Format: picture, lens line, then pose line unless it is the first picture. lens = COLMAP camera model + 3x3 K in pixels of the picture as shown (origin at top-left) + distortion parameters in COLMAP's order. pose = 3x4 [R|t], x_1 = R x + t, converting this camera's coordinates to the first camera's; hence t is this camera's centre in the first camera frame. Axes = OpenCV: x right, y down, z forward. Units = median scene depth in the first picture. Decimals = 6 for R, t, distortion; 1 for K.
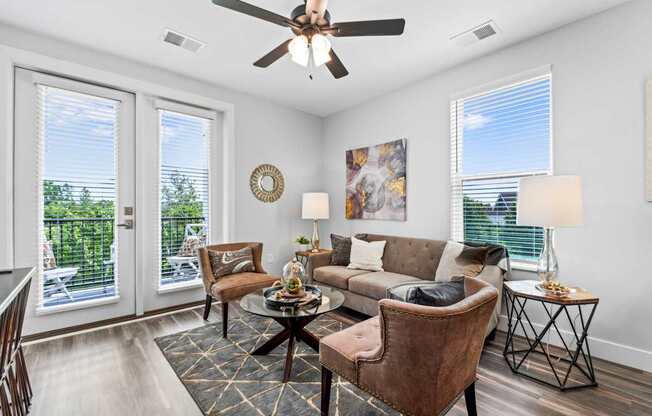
lens RADIAL K [[279.7, 0, 326.8], [0, 279.7, 212.9], [0, 0, 1]] dist [-0.001019, -0.000082]
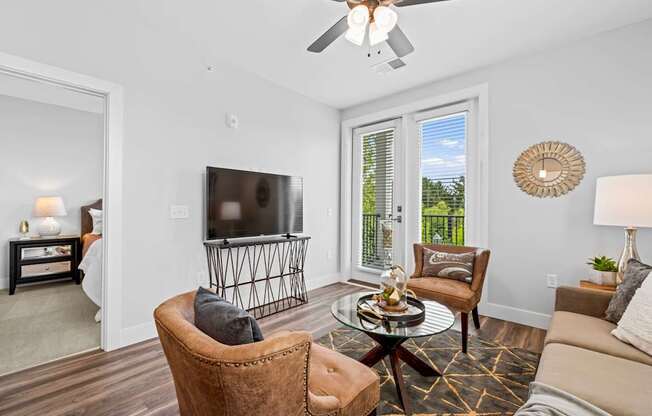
lens RADIAL K [[277.3, 0, 326.6], [0, 277.3, 207.3], [0, 0, 1]] dist [0.002185, 0.000549]
pose [[0.102834, 0.002538, -0.994695, 0.248282], [-0.007283, 0.999972, 0.001798, -0.006086], [0.994672, 0.007059, 0.102849, 0.242249]]
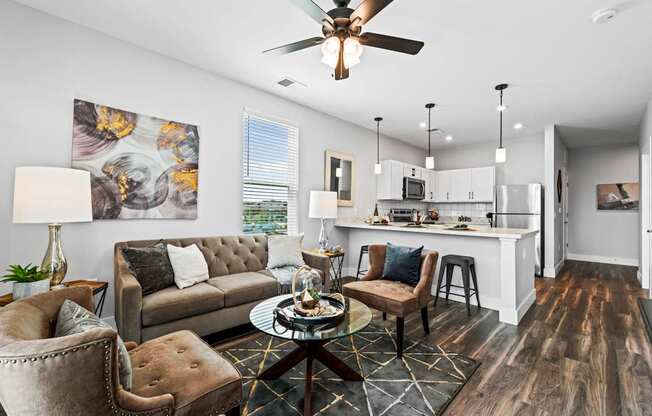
lens RADIAL K [[277.3, 0, 326.6], [0, 277.3, 207.3], [0, 0, 1]] dist [0.002185, 0.000549]
pose [[-0.055307, 0.010555, 0.998414, -0.613022], [-0.008828, 0.999900, -0.011060, -0.003378], [-0.998430, -0.009426, -0.055208, 0.633495]]
